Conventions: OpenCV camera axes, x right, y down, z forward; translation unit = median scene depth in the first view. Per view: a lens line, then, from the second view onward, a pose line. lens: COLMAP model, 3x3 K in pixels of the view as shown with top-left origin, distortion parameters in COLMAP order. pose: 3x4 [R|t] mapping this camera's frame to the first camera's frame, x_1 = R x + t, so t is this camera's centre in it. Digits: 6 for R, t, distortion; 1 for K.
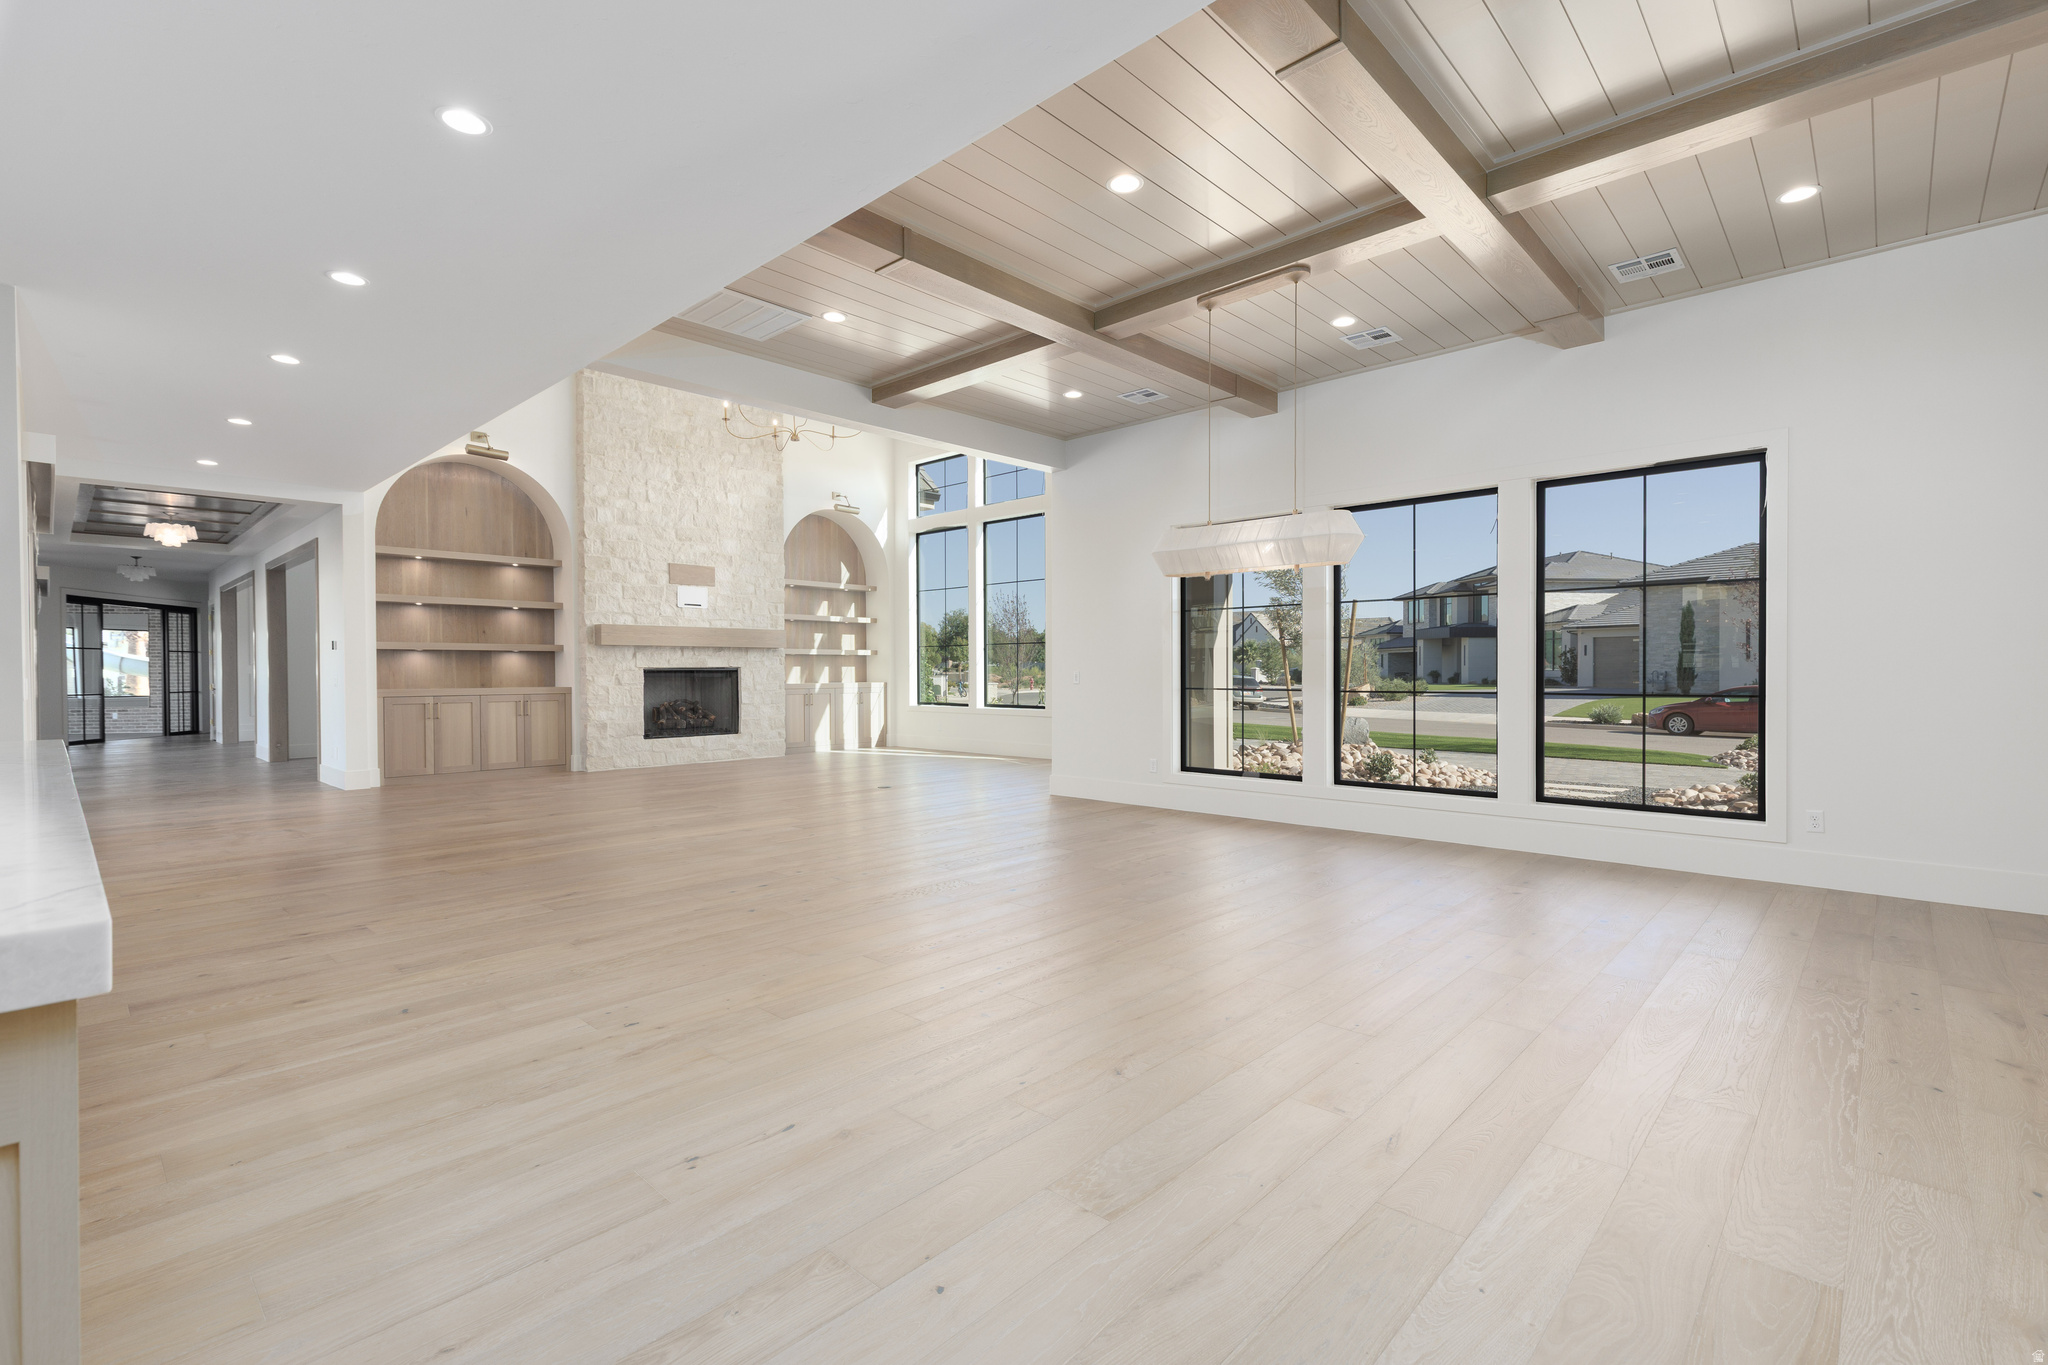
lens RADIAL K [[911.7, 0, 1039.2], [0, 911.7, 686.3], [0, 0, 1]] dist [0.001363, -0.000113]
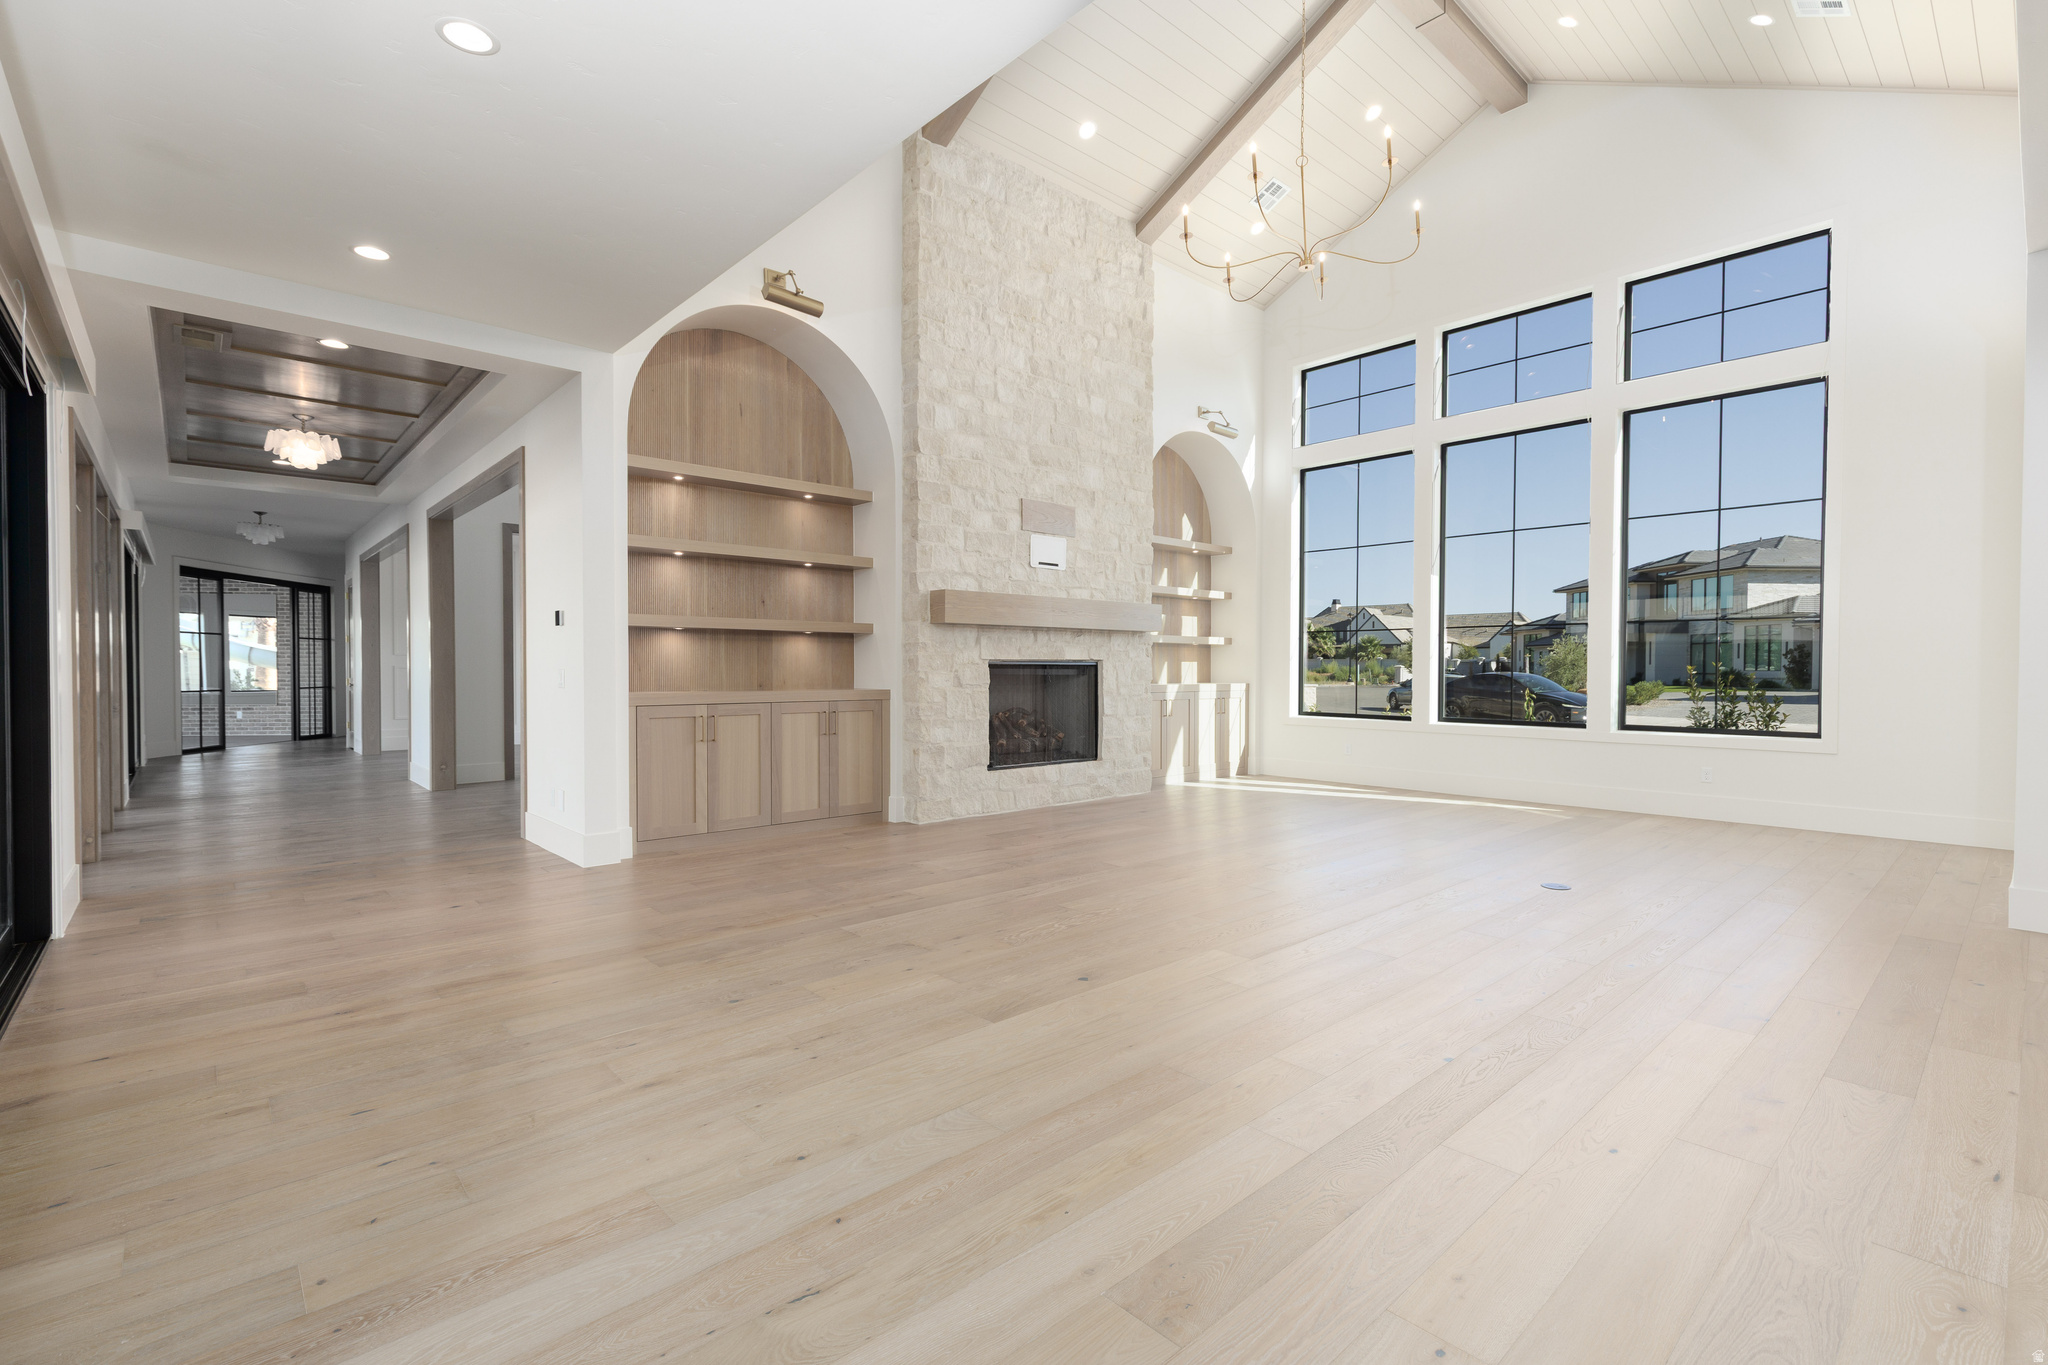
lens RADIAL K [[911.7, 0, 1039.2], [0, 911.7, 686.3], [0, 0, 1]] dist [0.001363, -0.000113]
pose [[0.996808, 0.007552, -0.079473, -0.320643], [-0.007281, 0.999967, 0.003694, -0.004010], [0.079498, -0.003104, 0.996830, 0.335524]]
